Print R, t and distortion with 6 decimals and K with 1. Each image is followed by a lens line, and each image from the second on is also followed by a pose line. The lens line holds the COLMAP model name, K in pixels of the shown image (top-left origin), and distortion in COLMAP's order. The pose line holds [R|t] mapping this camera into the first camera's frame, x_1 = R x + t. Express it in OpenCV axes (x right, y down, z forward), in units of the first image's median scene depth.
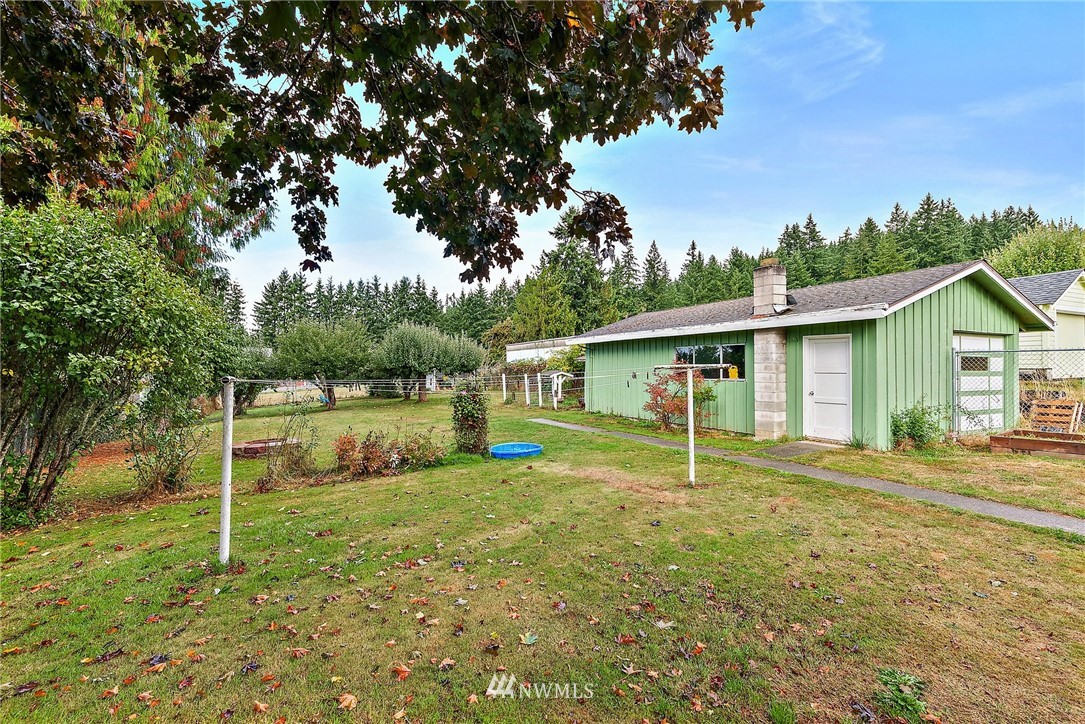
lens RADIAL K [[497.9, 0, 542.0], [0, 497.9, 364.7], [0, 0, 1]] dist [0.001879, 0.000125]
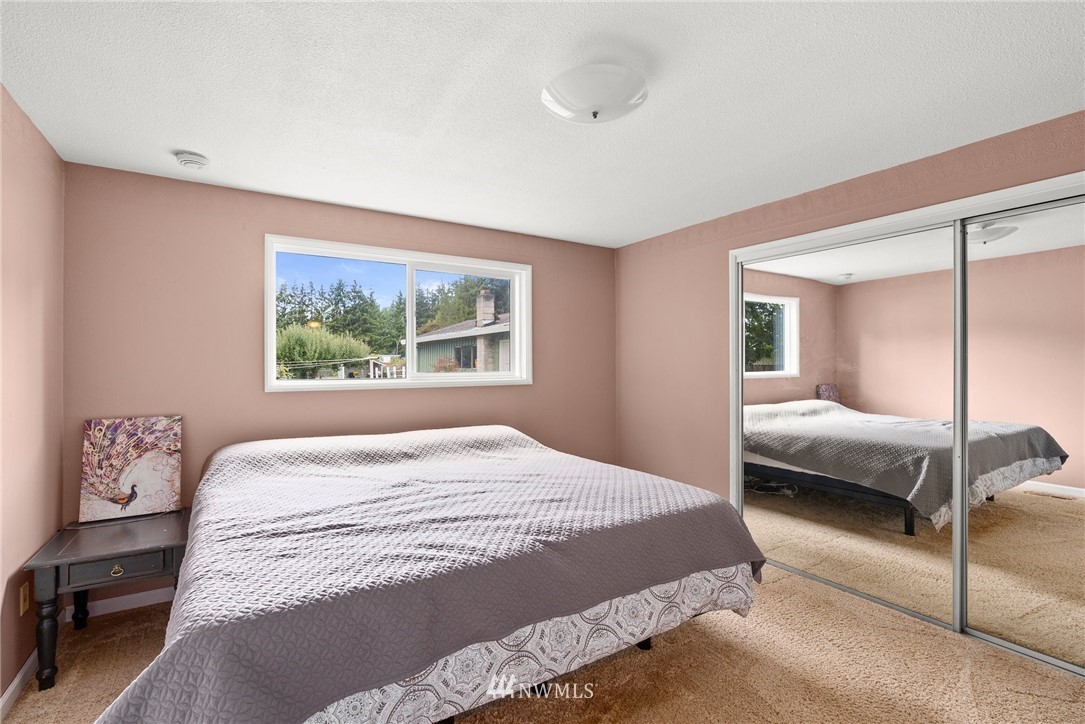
lens RADIAL K [[497.9, 0, 542.6], [0, 497.9, 363.0], [0, 0, 1]] dist [0.001879, 0.000125]
pose [[0.996716, -0.006548, 0.080706, 0.503029], [0.005997, 0.999957, 0.007074, 0.003838], [-0.080749, -0.006566, 0.996713, -0.543532]]
